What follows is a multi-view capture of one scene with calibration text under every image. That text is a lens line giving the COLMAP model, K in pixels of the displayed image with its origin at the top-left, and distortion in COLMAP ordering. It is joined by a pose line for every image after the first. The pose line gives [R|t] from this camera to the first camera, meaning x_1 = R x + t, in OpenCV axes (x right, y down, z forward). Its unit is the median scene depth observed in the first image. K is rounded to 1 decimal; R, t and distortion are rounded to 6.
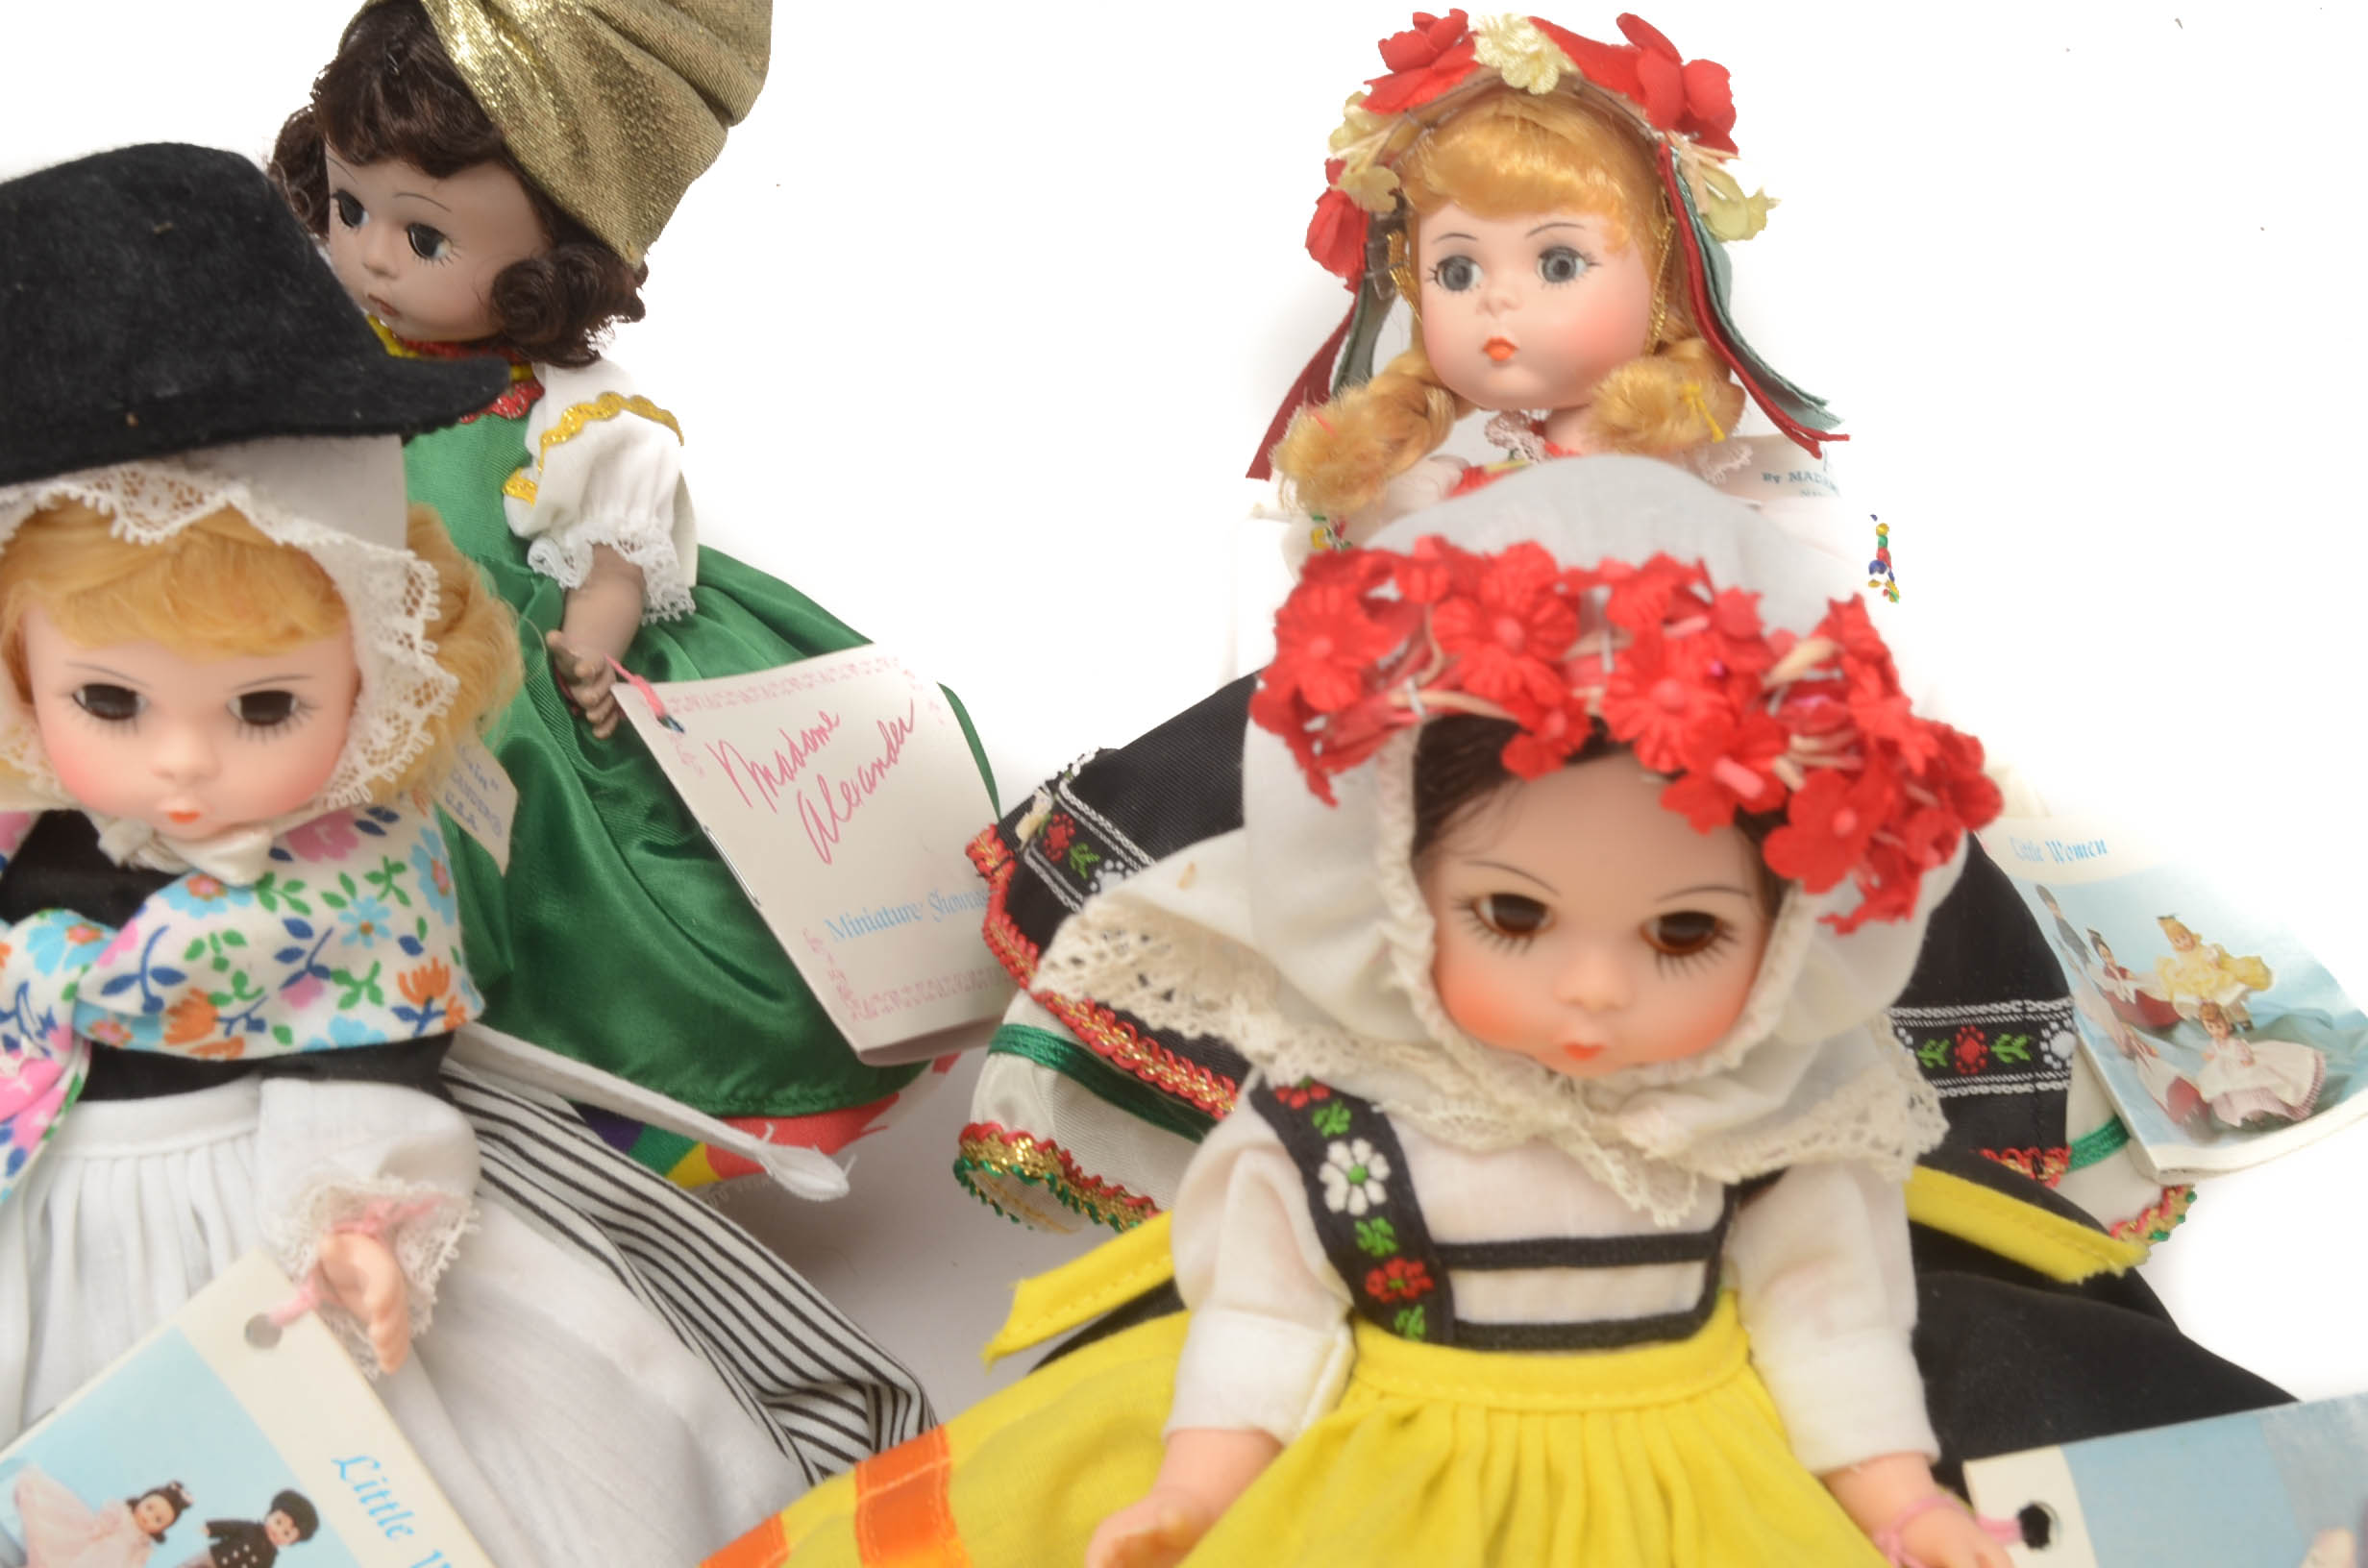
lens RADIAL K [[3186.7, 0, 1172.2], [0, 3186.7, 782.1], [0, 0, 1]] dist [-0.014260, 0.000000]
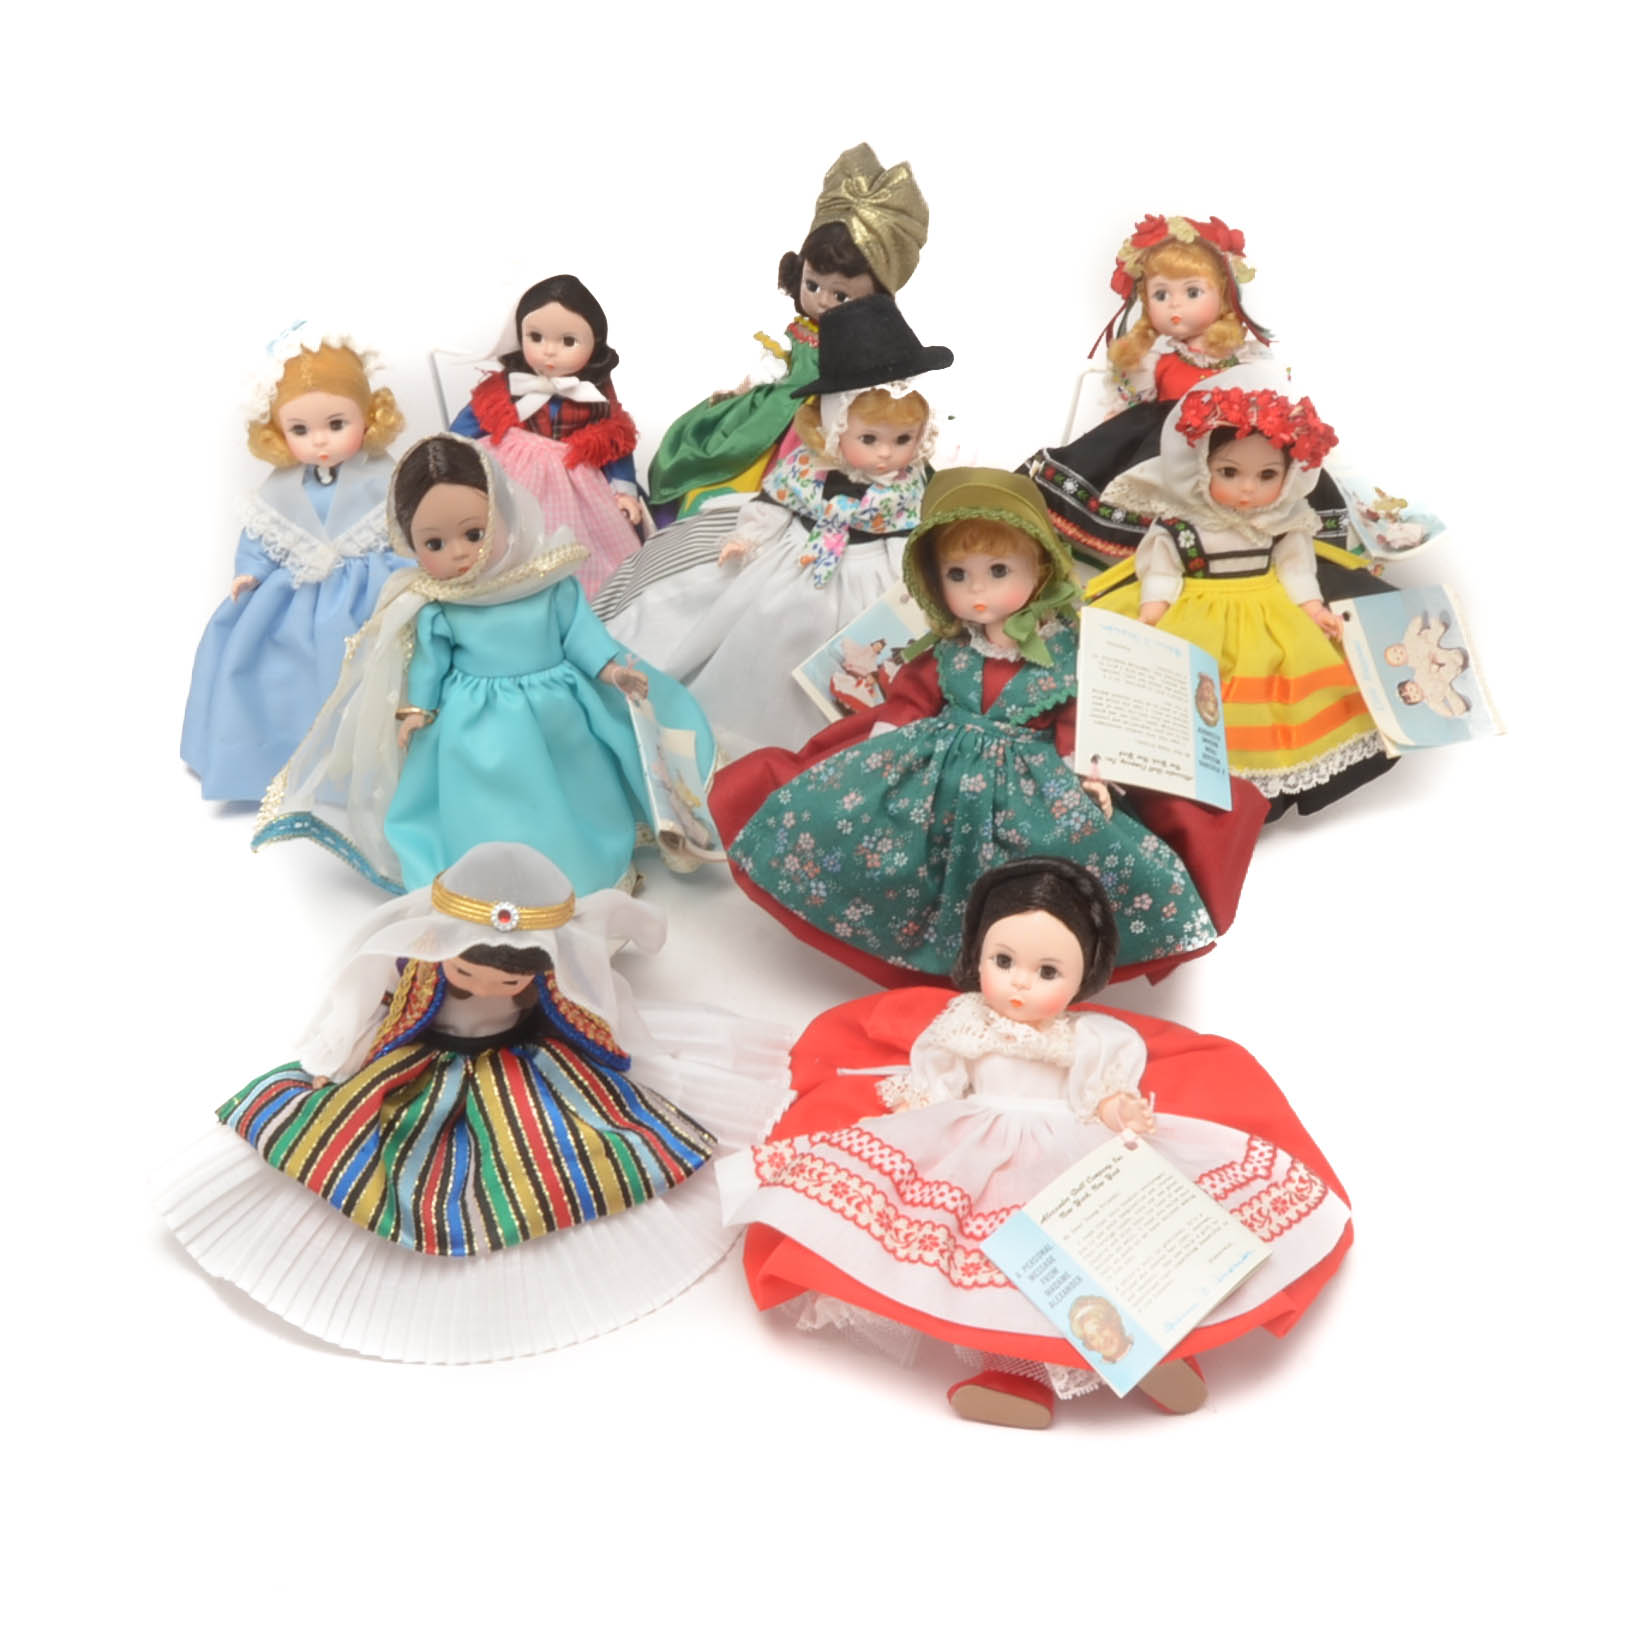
lens RADIAL K [[2220.7, 0, 818.8], [0, 2220.7, 825.2], [0, 0, 1]] dist [-0.038787, 0.000000]
pose [[0.997250, -0.053623, 0.051148, -0.546205], [0.045905, 0.988850, 0.141666, 0.054845], [-0.058174, -0.138929, 0.988592, -1.756994]]
